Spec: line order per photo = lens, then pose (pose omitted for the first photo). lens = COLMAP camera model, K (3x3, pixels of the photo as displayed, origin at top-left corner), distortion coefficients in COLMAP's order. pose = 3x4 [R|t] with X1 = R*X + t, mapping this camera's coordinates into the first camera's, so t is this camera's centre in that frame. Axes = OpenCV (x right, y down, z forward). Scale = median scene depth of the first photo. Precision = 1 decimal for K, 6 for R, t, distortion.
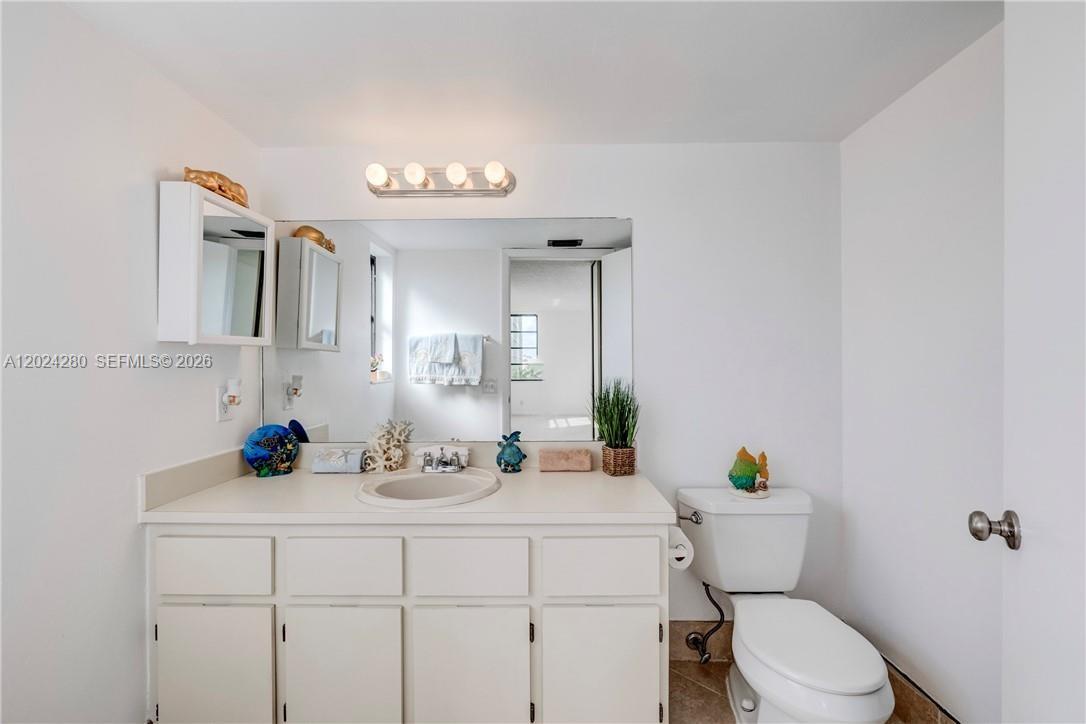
lens RADIAL K [[458.7, 0, 543.0], [0, 458.7, 362.0], [0, 0, 1]] dist [-0.004748, -0.000525]
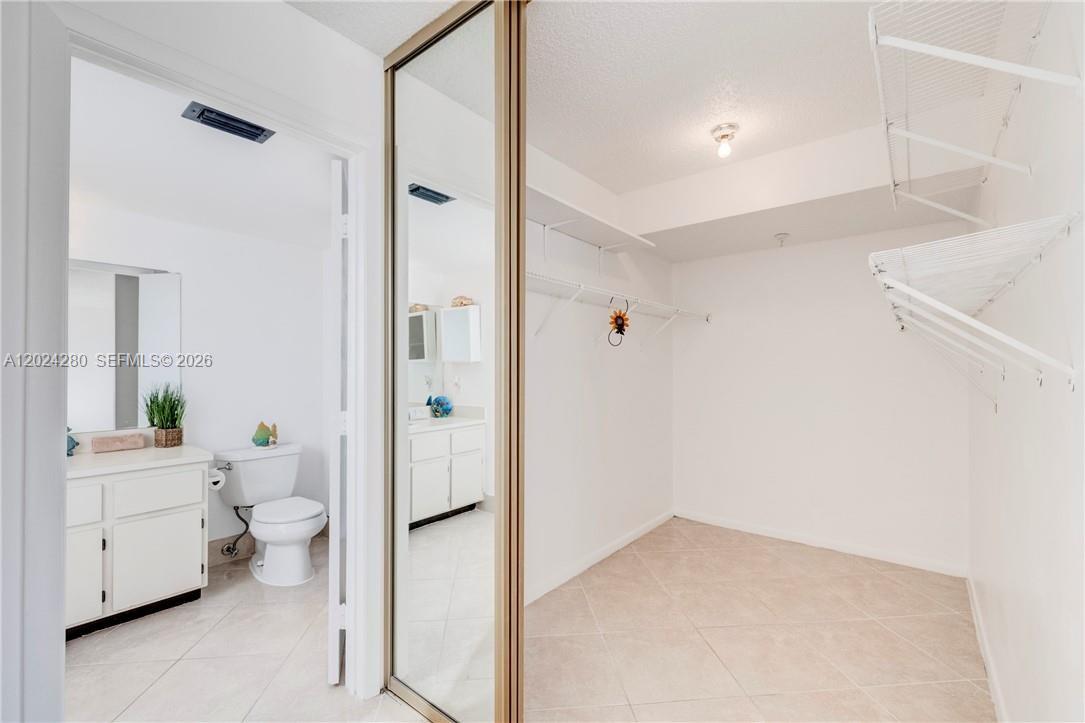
lens RADIAL K [[458.3, 0, 542.5], [0, 458.3, 361.5], [0, 0, 1]] dist [-0.004748, -0.000525]
pose [[0.626020, 0.014531, 0.779672, -0.234748], [0.000805, 0.999814, -0.019281, -0.001809], [-0.779807, 0.012698, 0.625892, -0.873315]]
